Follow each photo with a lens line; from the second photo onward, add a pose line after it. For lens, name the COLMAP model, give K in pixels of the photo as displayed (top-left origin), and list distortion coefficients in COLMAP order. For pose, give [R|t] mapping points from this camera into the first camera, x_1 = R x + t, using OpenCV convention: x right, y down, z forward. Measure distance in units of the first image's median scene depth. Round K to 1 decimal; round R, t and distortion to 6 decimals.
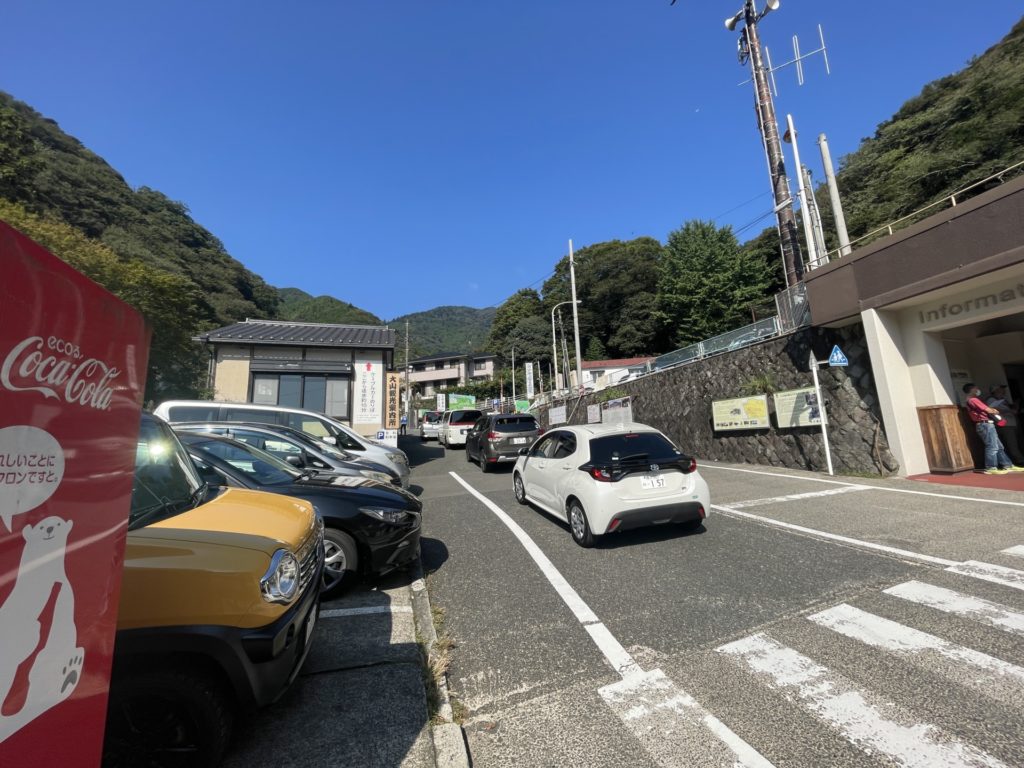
lens RADIAL K [[411.0, 0, 515.8], [0, 411.0, 383.1], [0, 0, 1]] dist [-0.001799, -0.000345]
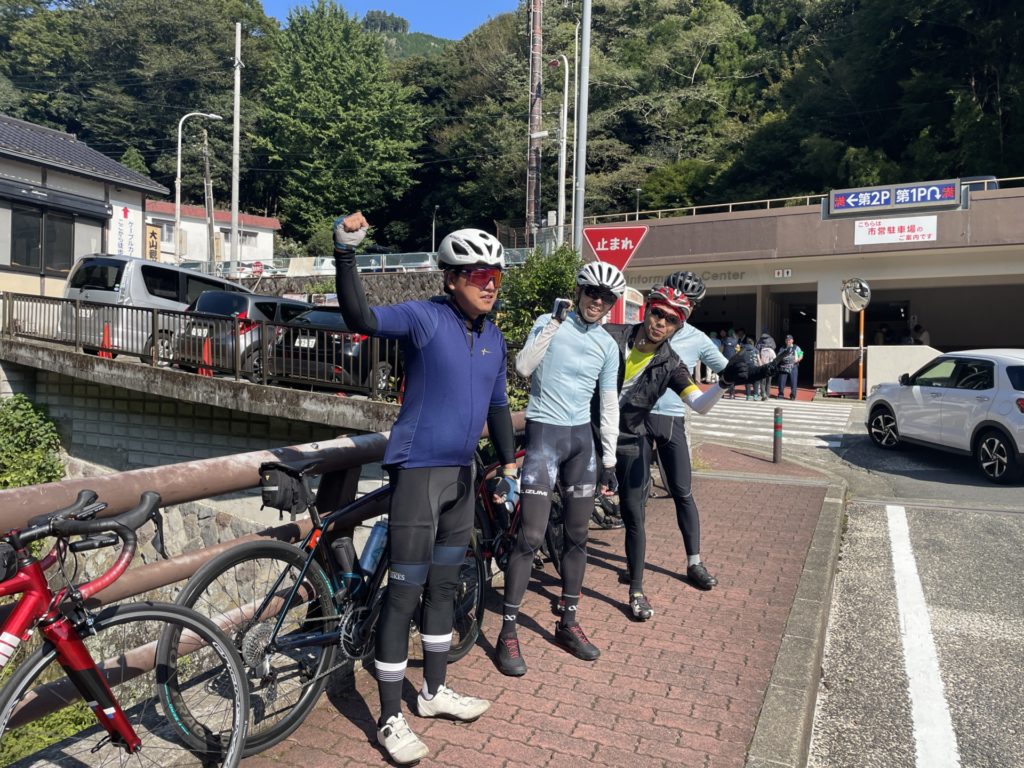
lens RADIAL K [[773.5, 0, 511.5], [0, 773.5, 384.1], [0, 0, 1]] dist [-0.012081, -0.005080]
pose [[0.700154, 0.053795, 0.711963, -0.193621], [-0.178287, 0.978742, 0.101377, -0.000374], [-0.691374, -0.197913, 0.694861, -0.114376]]
